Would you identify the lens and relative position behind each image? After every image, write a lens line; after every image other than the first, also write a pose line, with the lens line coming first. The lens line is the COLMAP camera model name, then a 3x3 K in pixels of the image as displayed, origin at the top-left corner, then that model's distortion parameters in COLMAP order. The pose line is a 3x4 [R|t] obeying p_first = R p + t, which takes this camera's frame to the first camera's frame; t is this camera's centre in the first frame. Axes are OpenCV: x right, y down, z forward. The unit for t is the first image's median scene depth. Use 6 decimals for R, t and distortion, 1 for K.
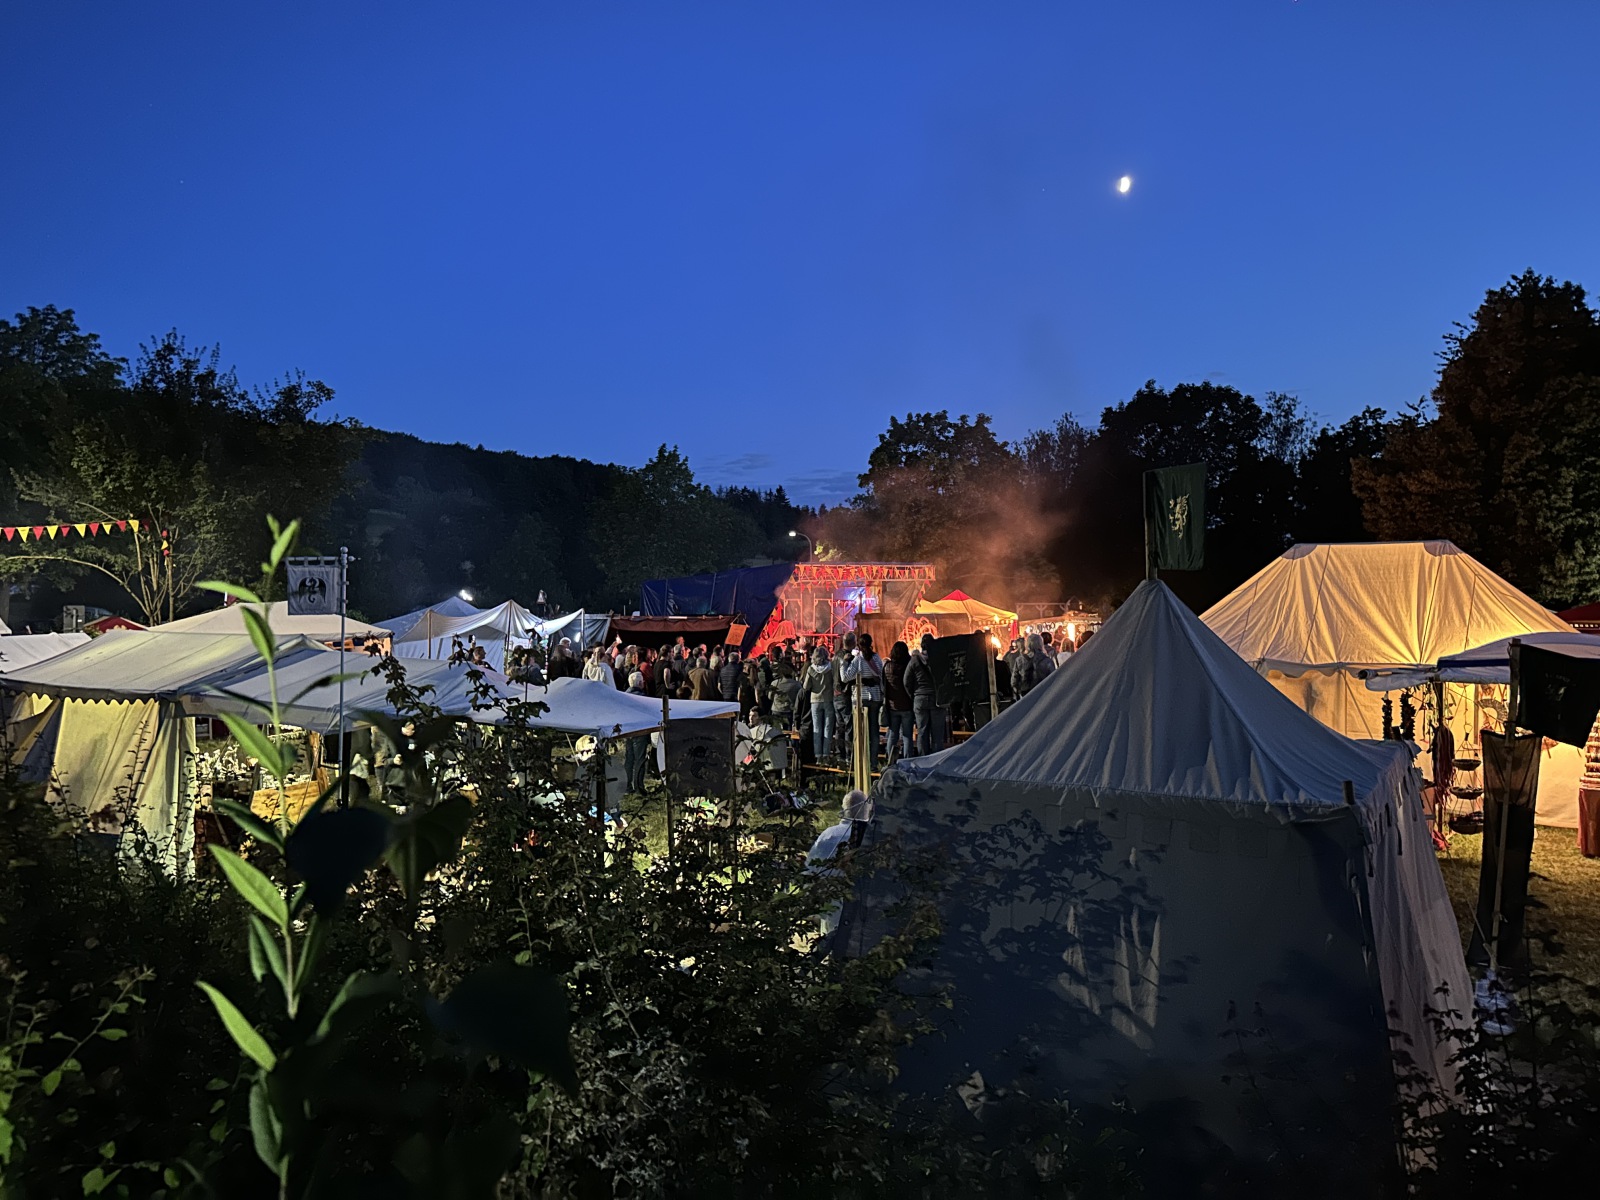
lens RADIAL K [[1112.1, 0, 798.1], [0, 1112.1, 633.7], [0, 0, 1]] dist [0.088546, -0.124258]
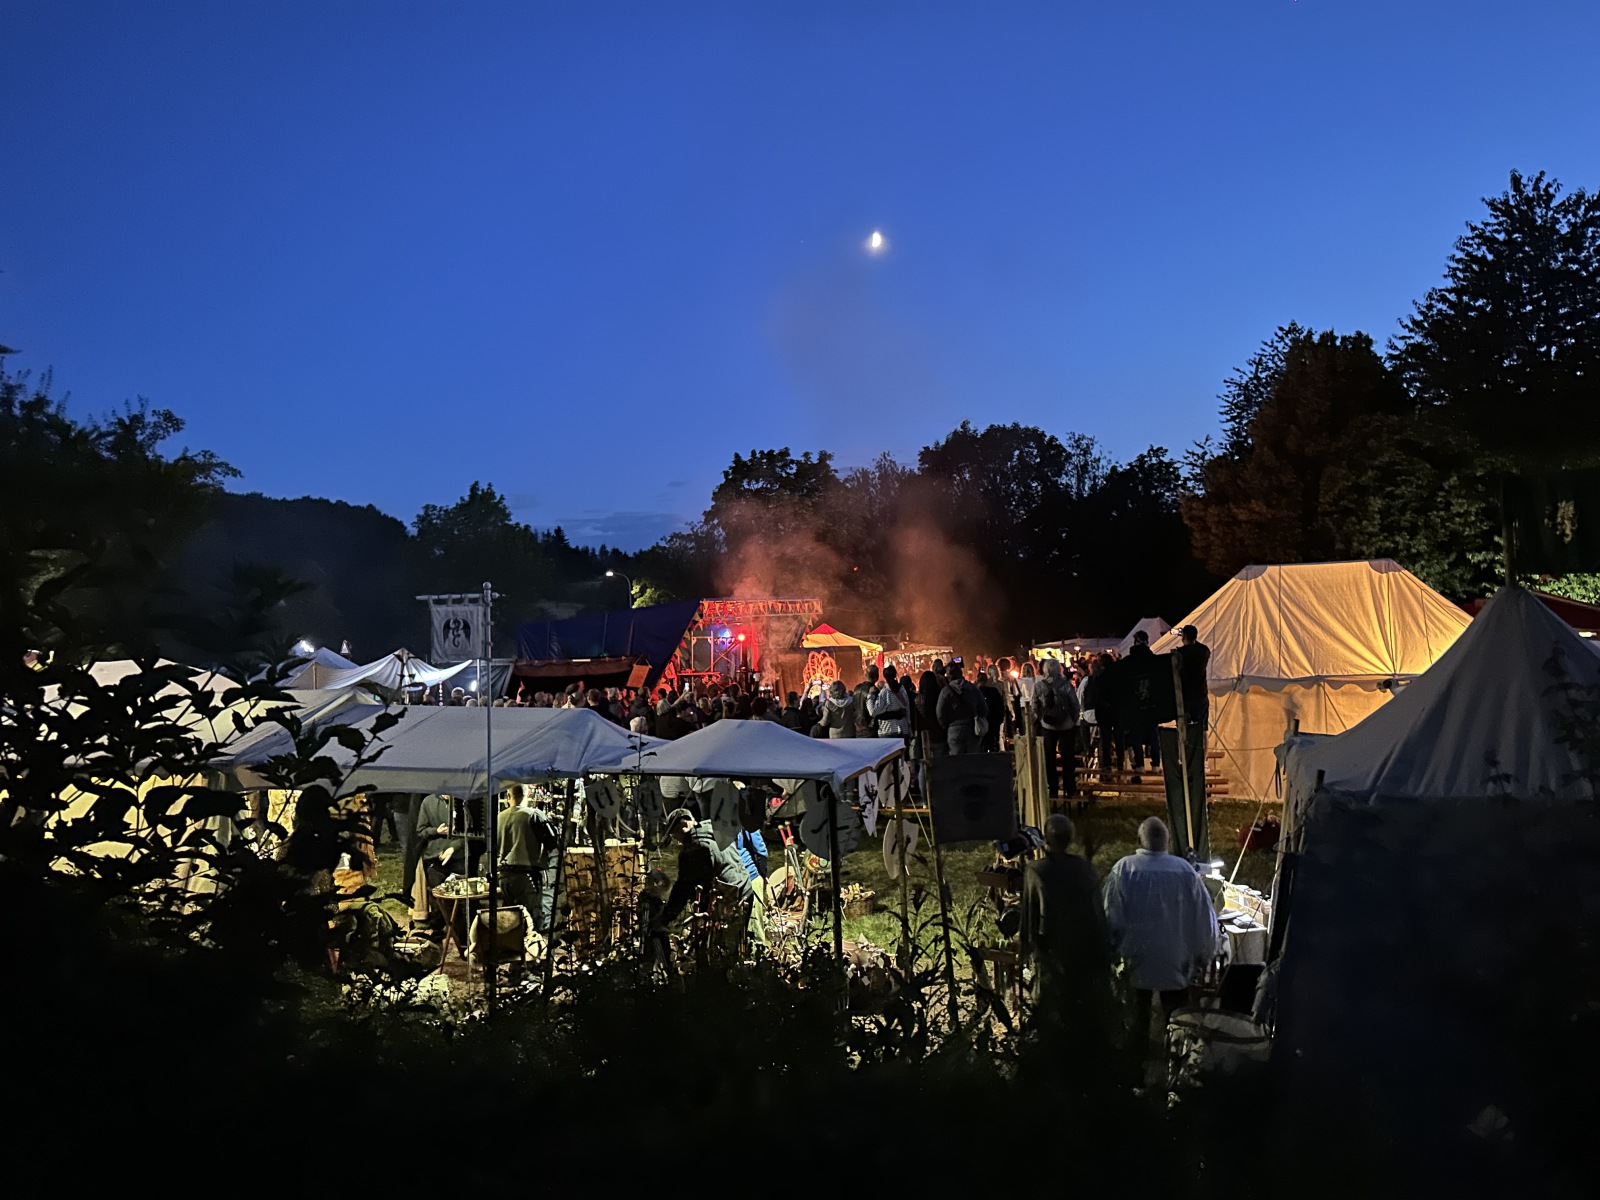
lens RADIAL K [[1118.9, 0, 800.0], [0, 1118.9, 600.0], [0, 0, 1]] dist [0.098606, -0.111657]
pose [[0.978135, -0.027448, 0.206153, -0.103021], [0.040896, 0.997284, -0.061259, 0.000170], [-0.203912, 0.068350, 0.976600, 0.026205]]
